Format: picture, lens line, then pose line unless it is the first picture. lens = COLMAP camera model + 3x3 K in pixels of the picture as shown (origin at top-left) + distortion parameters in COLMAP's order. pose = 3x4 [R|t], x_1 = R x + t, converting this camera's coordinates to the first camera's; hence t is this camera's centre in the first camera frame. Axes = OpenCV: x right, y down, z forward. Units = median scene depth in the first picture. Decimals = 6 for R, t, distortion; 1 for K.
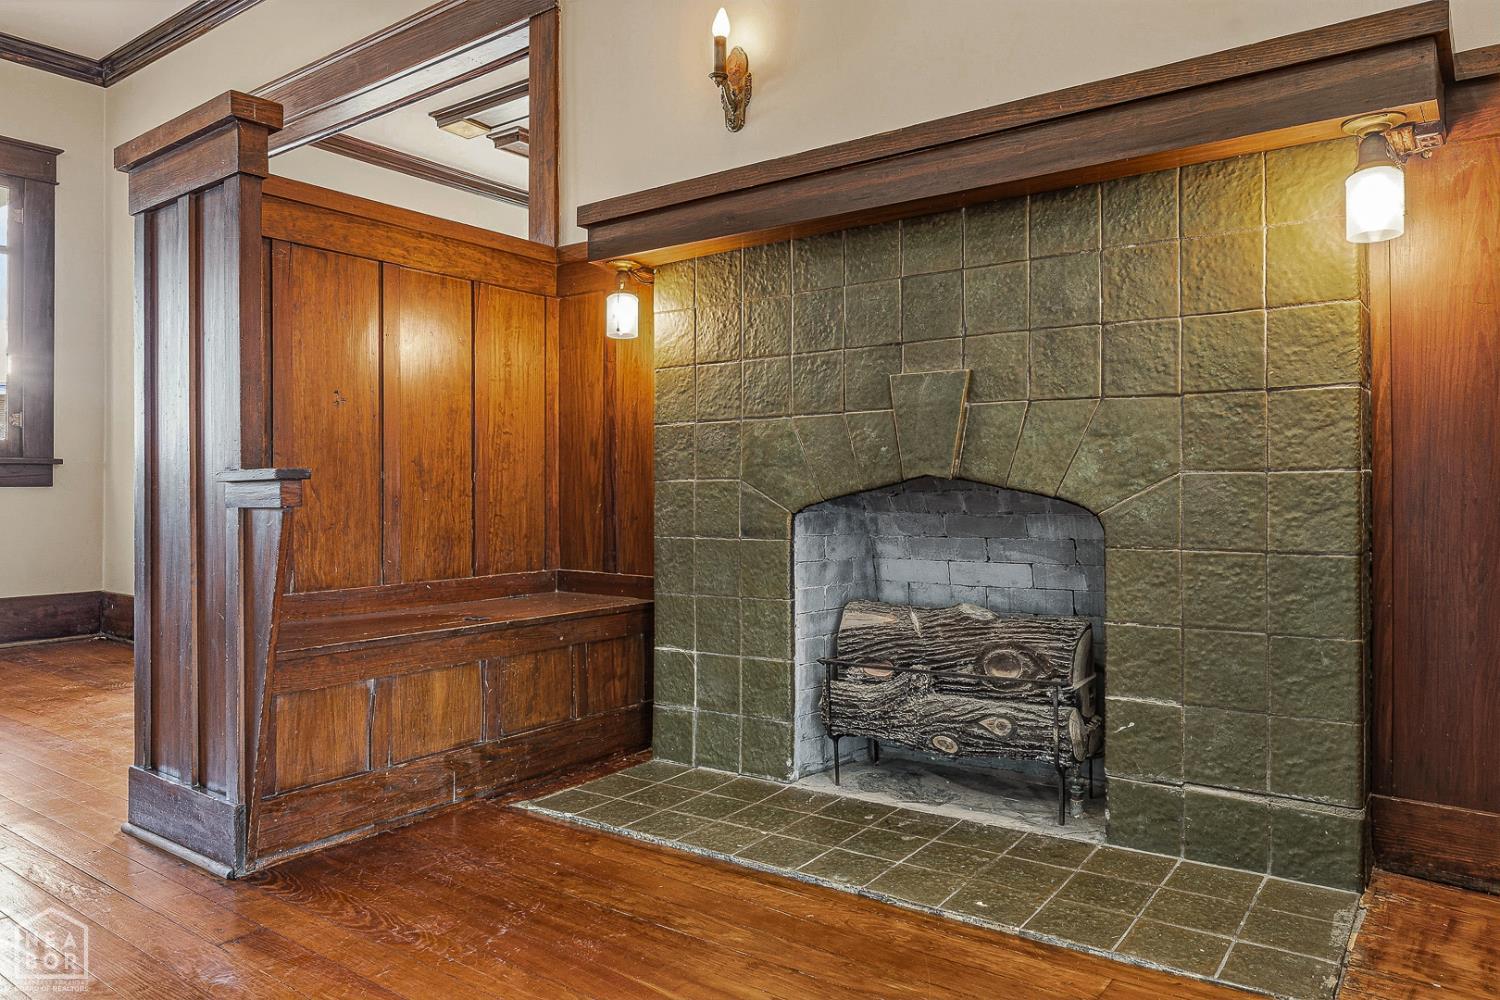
lens RADIAL K [[1005.7, 0, 746.6], [0, 1005.7, 474.9], [0, 0, 1]] dist [0.000225, 0.000014]
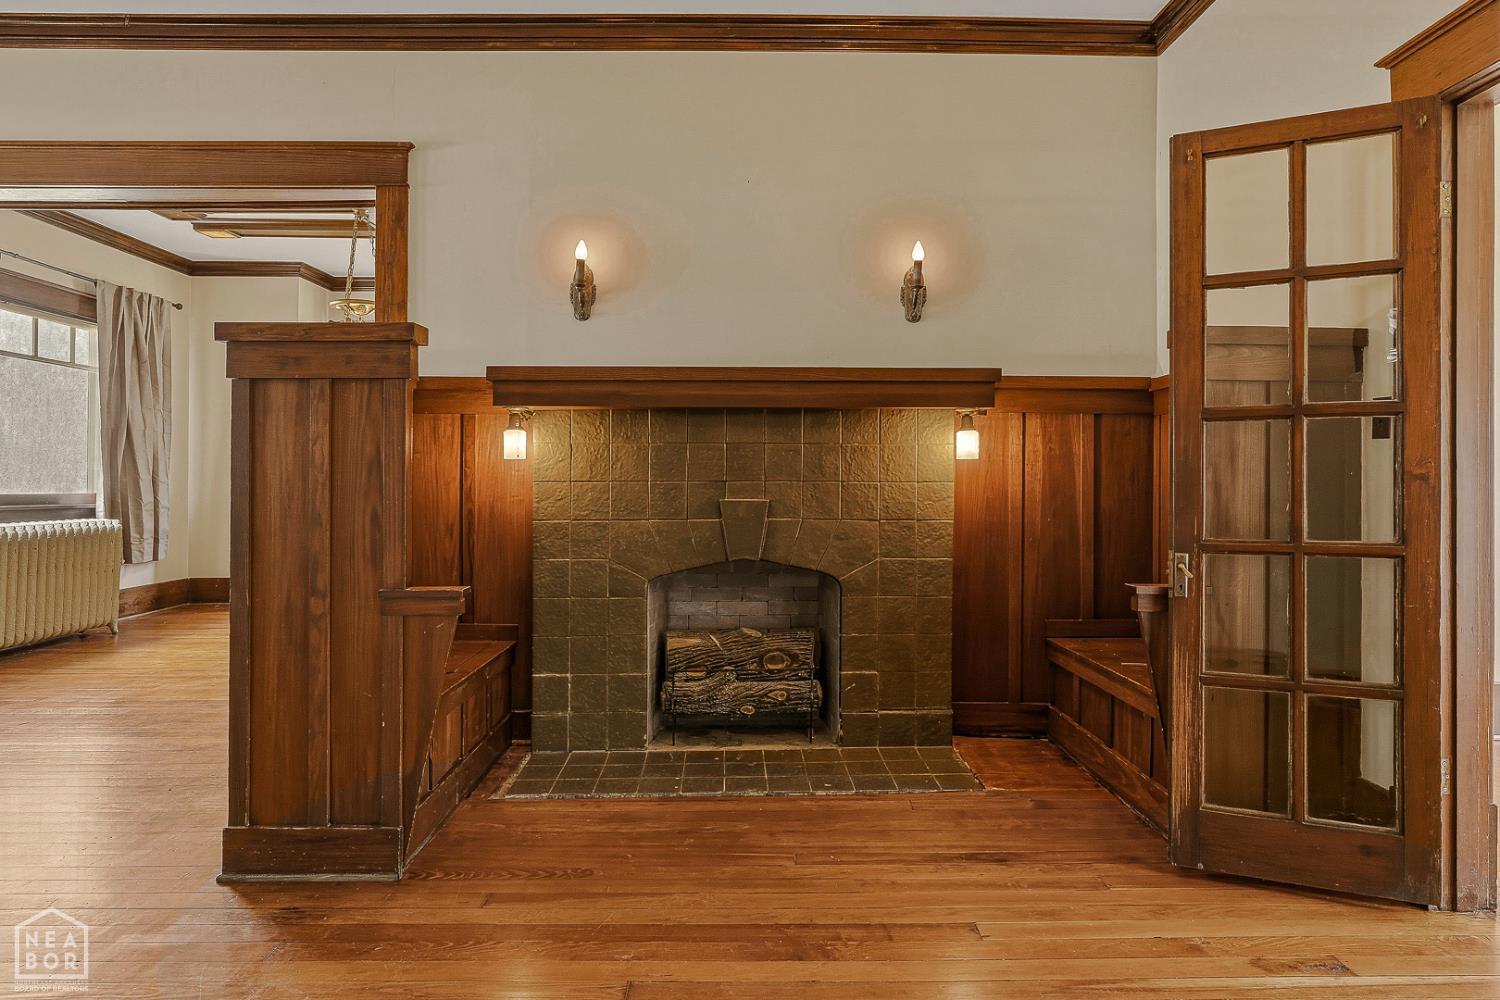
lens RADIAL K [[887.2, 0, 741.5], [0, 887.2, 470.0], [0, 0, 1]] dist [0.003682, 0.002035]
pose [[0.802356, 0.010595, 0.596752, -0.733356], [-0.012650, 0.999920, -0.000744, -0.149748], [-0.596712, -0.006952, 0.802425, -0.236565]]
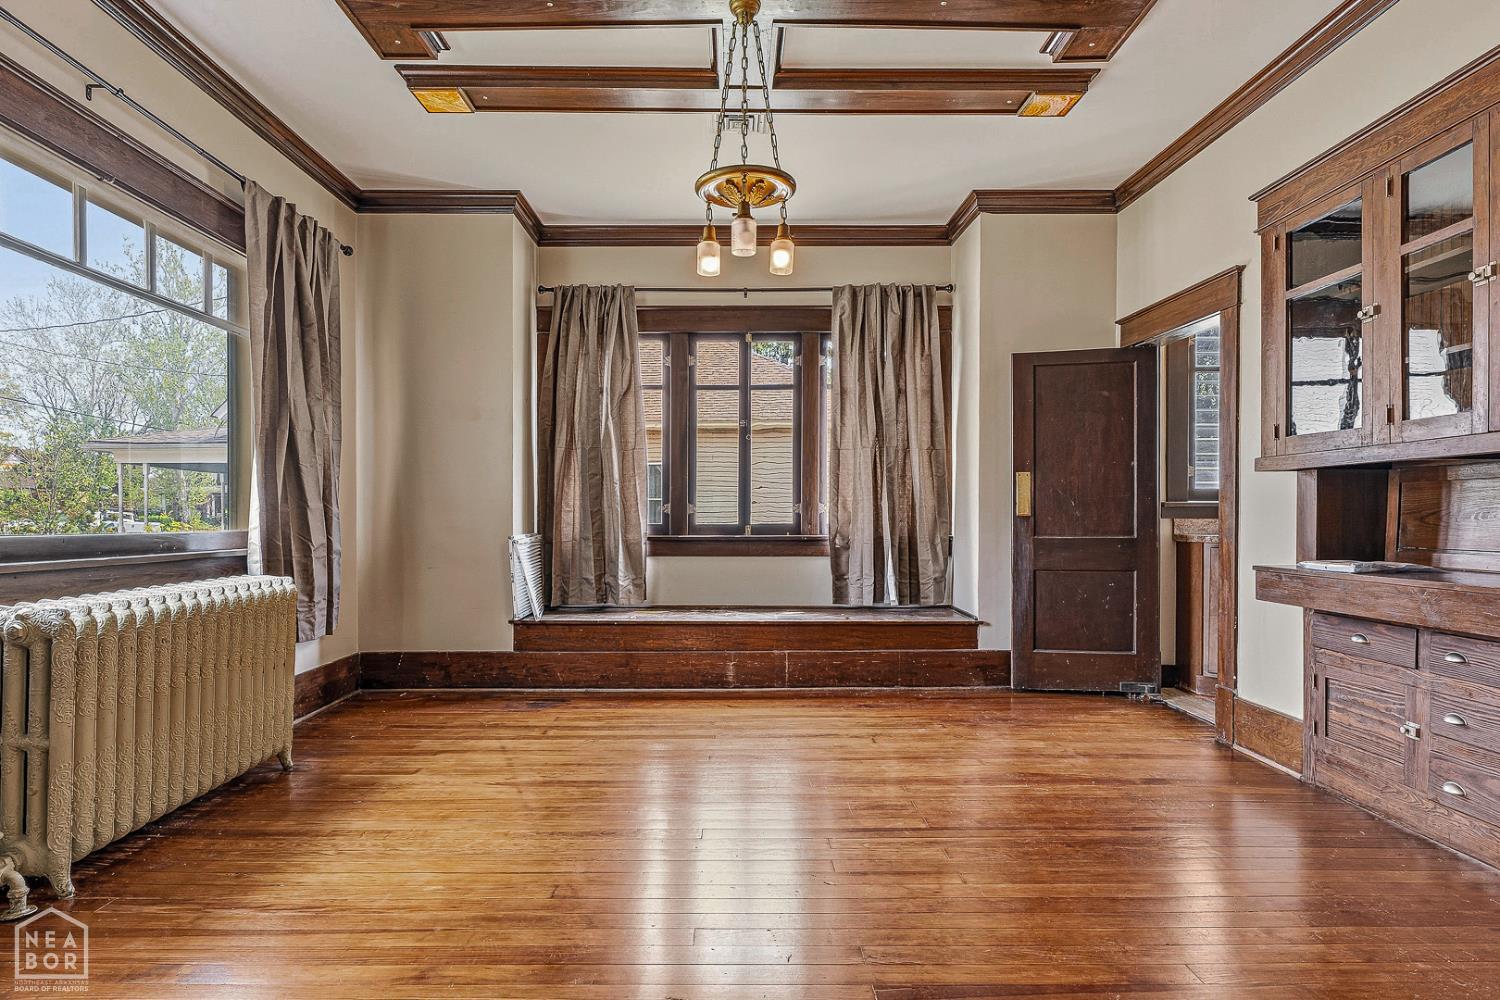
lens RADIAL K [[808.1, 0, 743.6], [0, 808.1, 518.7], [0, 0, 1]] dist [-0.006358, -0.000343]
pose [[0.803593, -0.002641, 0.595173, -0.849462], [-0.011794, 0.999723, 0.020360, -0.120957], [-0.595062, -0.023380, 0.803339, 1.439106]]
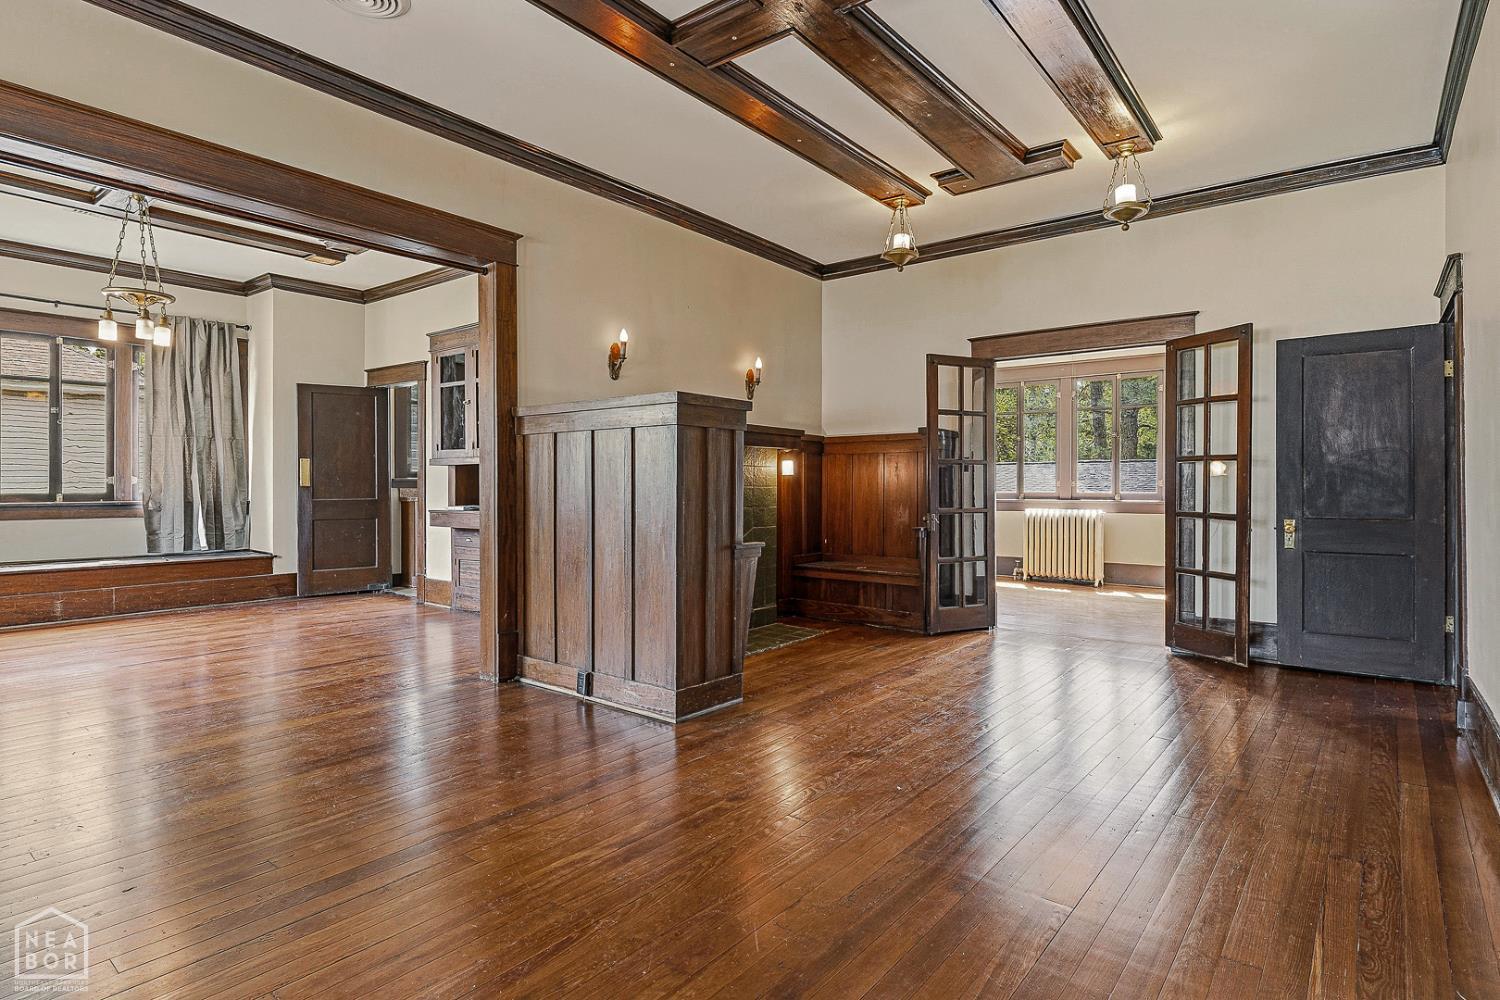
lens RADIAL K [[761.3, 0, 746.0], [0, 761.3, 494.1], [0, 0, 1]] dist [-0.003834, -0.001094]
pose [[0.051089, -0.009614, 0.998648, -2.045580], [-0.020991, 0.999722, 0.010699, -0.133799], [-0.998473, -0.021509, 0.050873, 0.722123]]
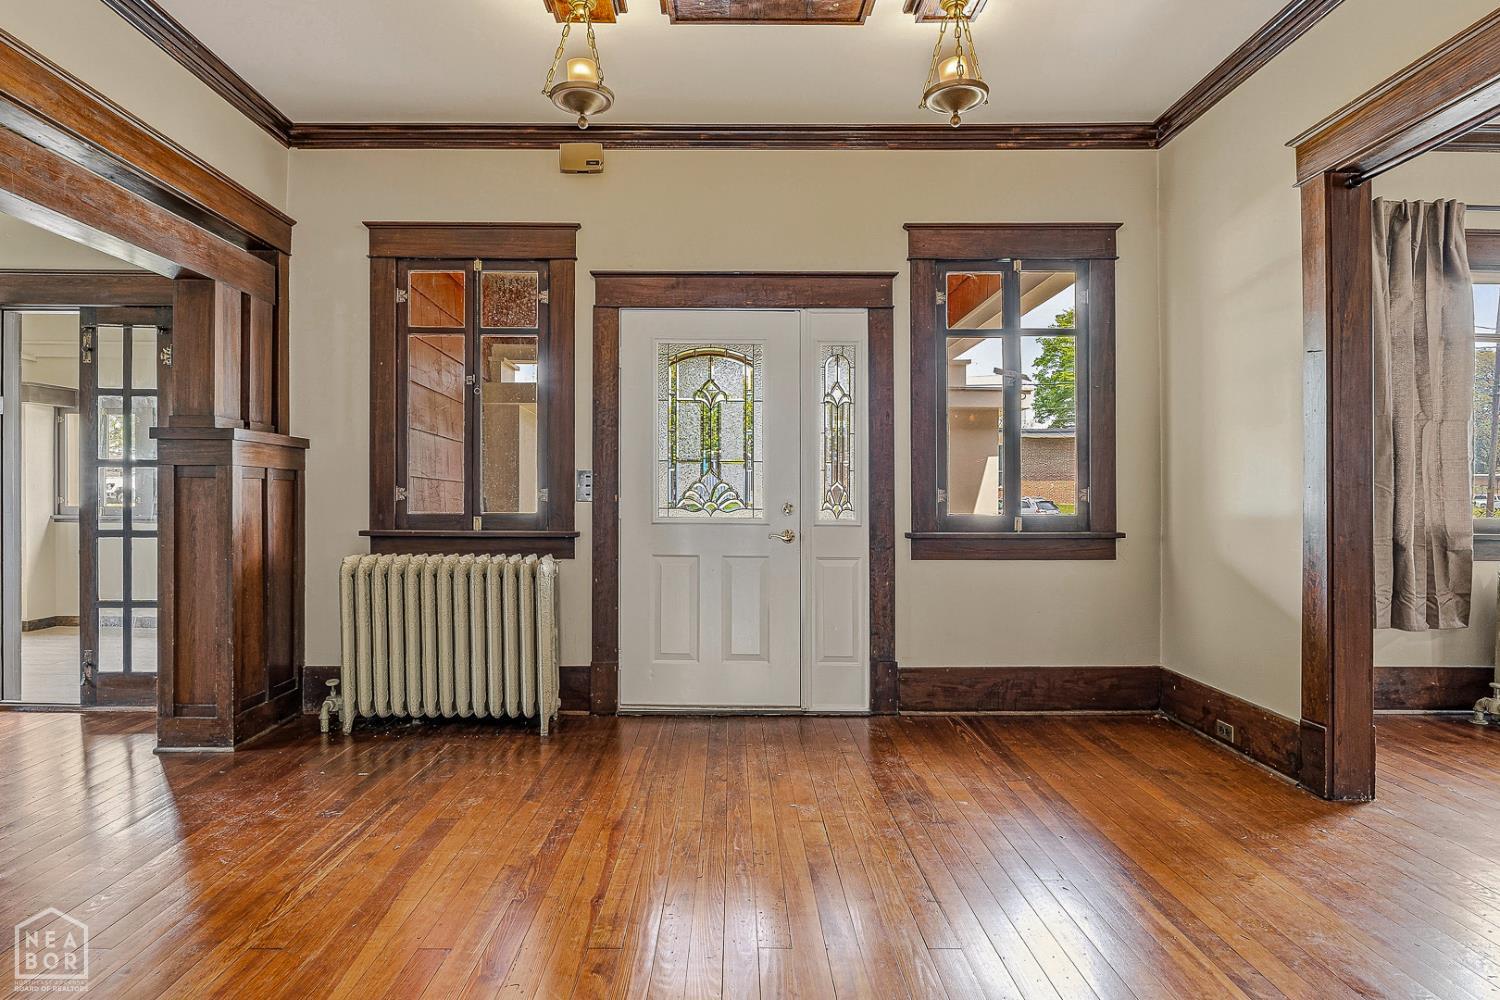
lens RADIAL K [[808.1, 0, 739.2], [0, 808.1, 491.9], [0, 0, 1]] dist [-0.006358, -0.000343]
pose [[0.599946, -0.000601, -0.800040, -0.616448], [0.008194, 0.999952, 0.005393, -0.144901], [0.799998, -0.009790, 0.599922, 0.490152]]
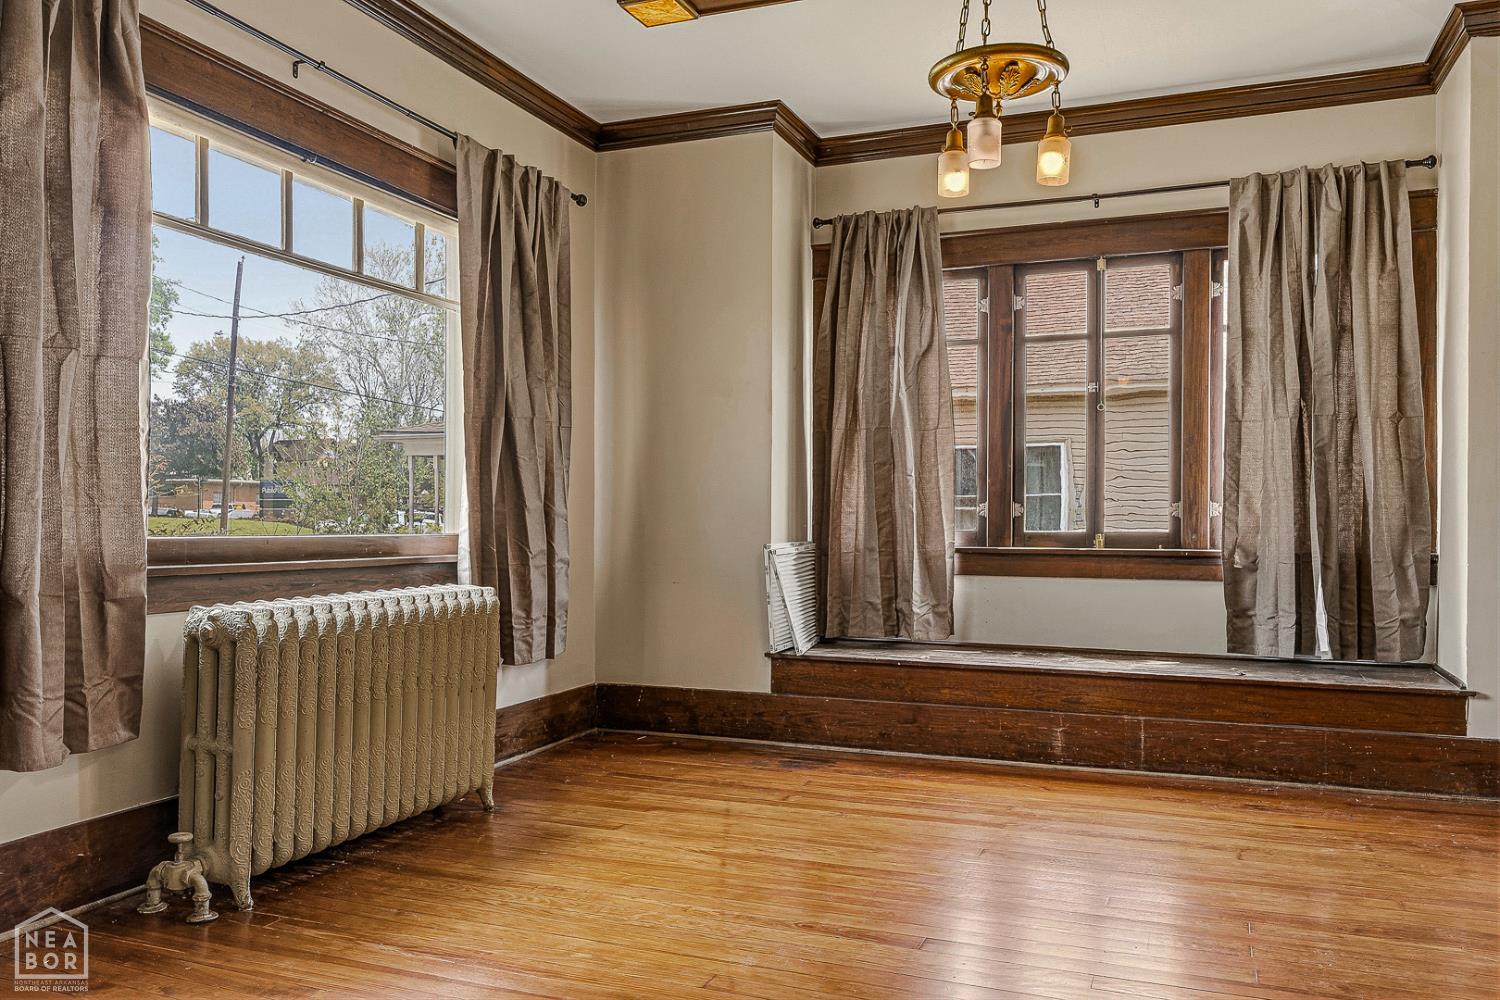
lens RADIAL K [[1140.7, 0, 756.1], [0, 1140.7, 513.4], [0, 0, 1]] dist [-0.000661, 0.002649]
pose [[0.967096, 0.005583, 0.254350, -0.694180], [-0.009968, 0.999823, 0.015956, -0.125580], [-0.254216, -0.017967, 0.966981, 1.258217]]
